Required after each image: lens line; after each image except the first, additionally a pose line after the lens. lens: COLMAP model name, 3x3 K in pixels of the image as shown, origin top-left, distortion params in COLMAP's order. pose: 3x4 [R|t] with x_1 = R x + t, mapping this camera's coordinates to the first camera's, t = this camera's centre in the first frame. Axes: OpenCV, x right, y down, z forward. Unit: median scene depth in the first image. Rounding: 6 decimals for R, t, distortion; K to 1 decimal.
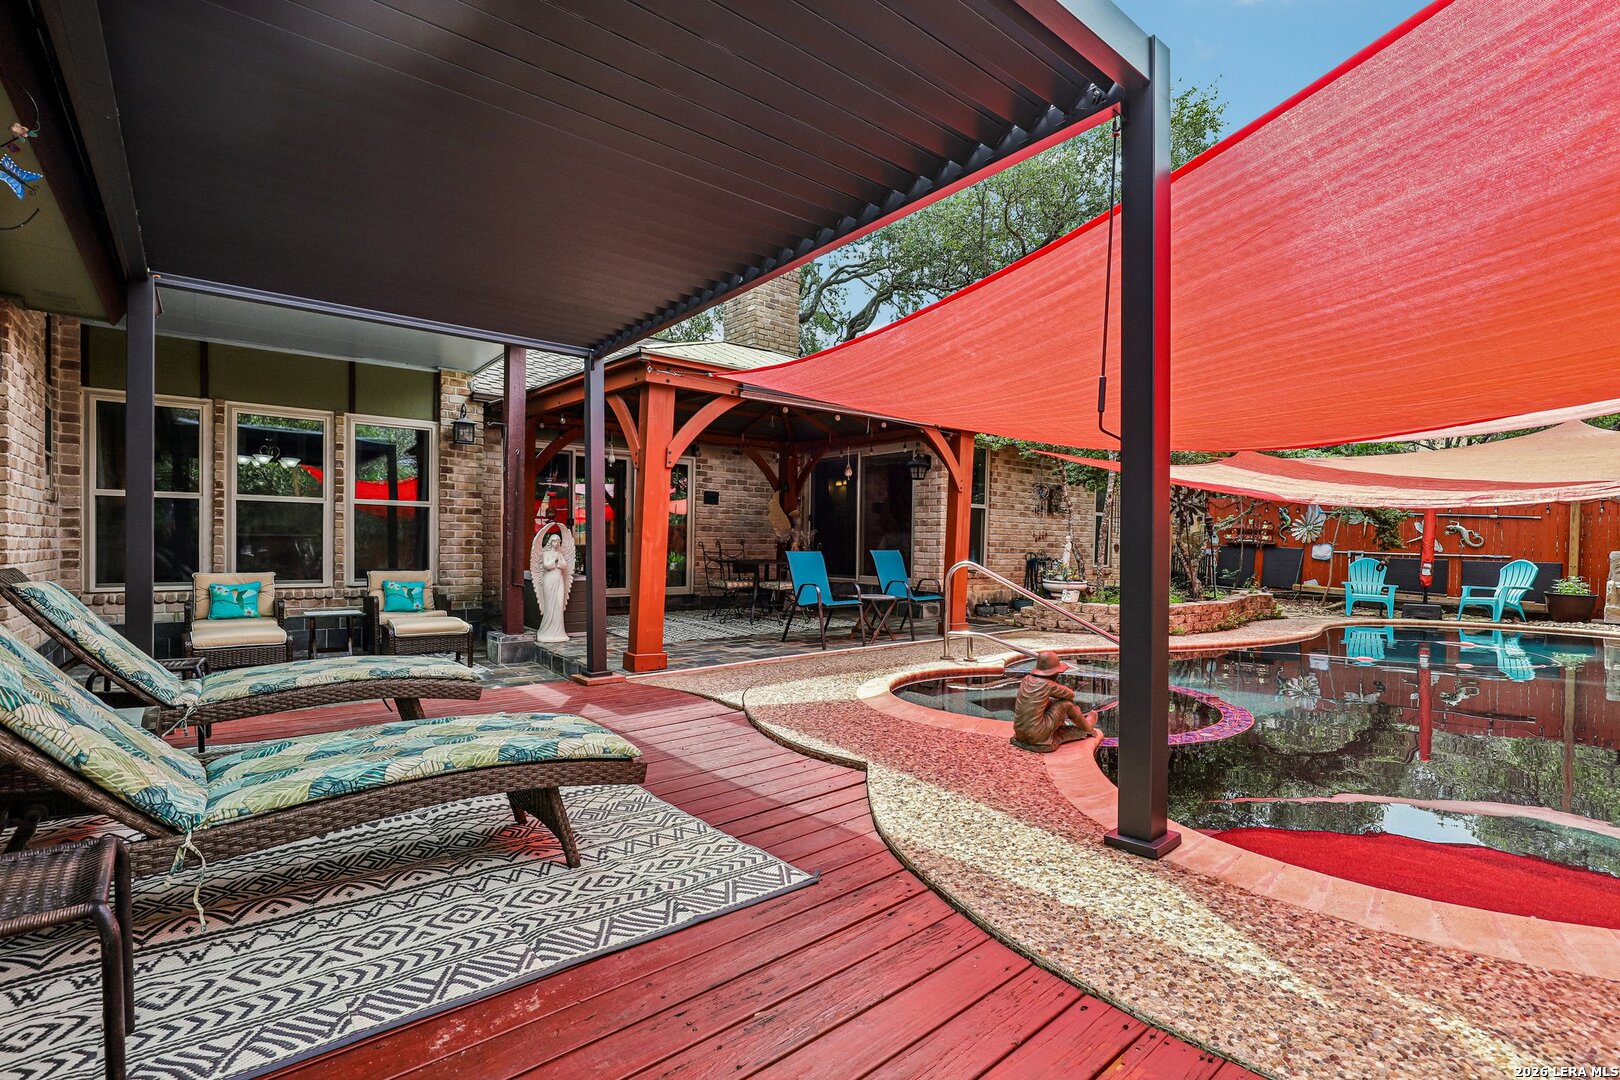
lens RADIAL K [[754.3, 0, 809.9], [0, 754.3, 554.4], [0, 0, 1]] dist [-0.020028, 0.005606]
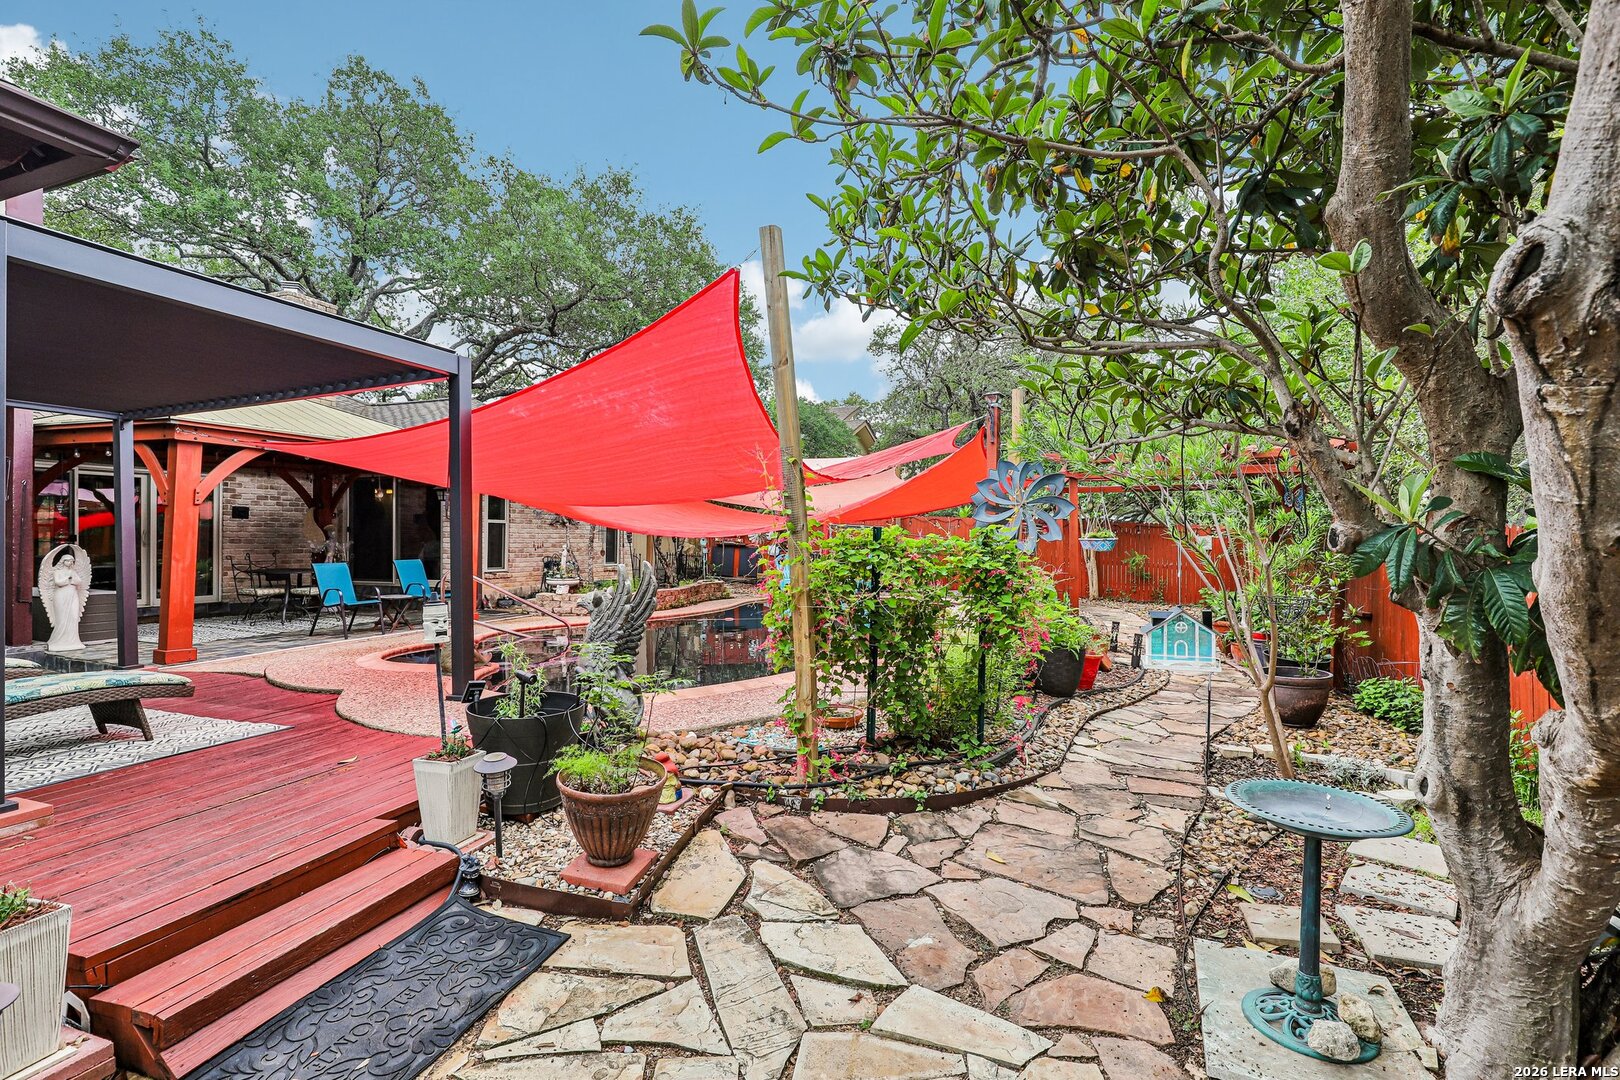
lens RADIAL K [[754.3, 0, 813.2], [0, 754.3, 536.5], [0, 0, 1]] dist [-0.020028, 0.005606]
pose [[0.868328, -0.009136, 0.495907, 0.064075], [0.016242, 0.999818, -0.010019, -0.020100], [-0.495725, 0.016754, 0.868318, -0.425690]]
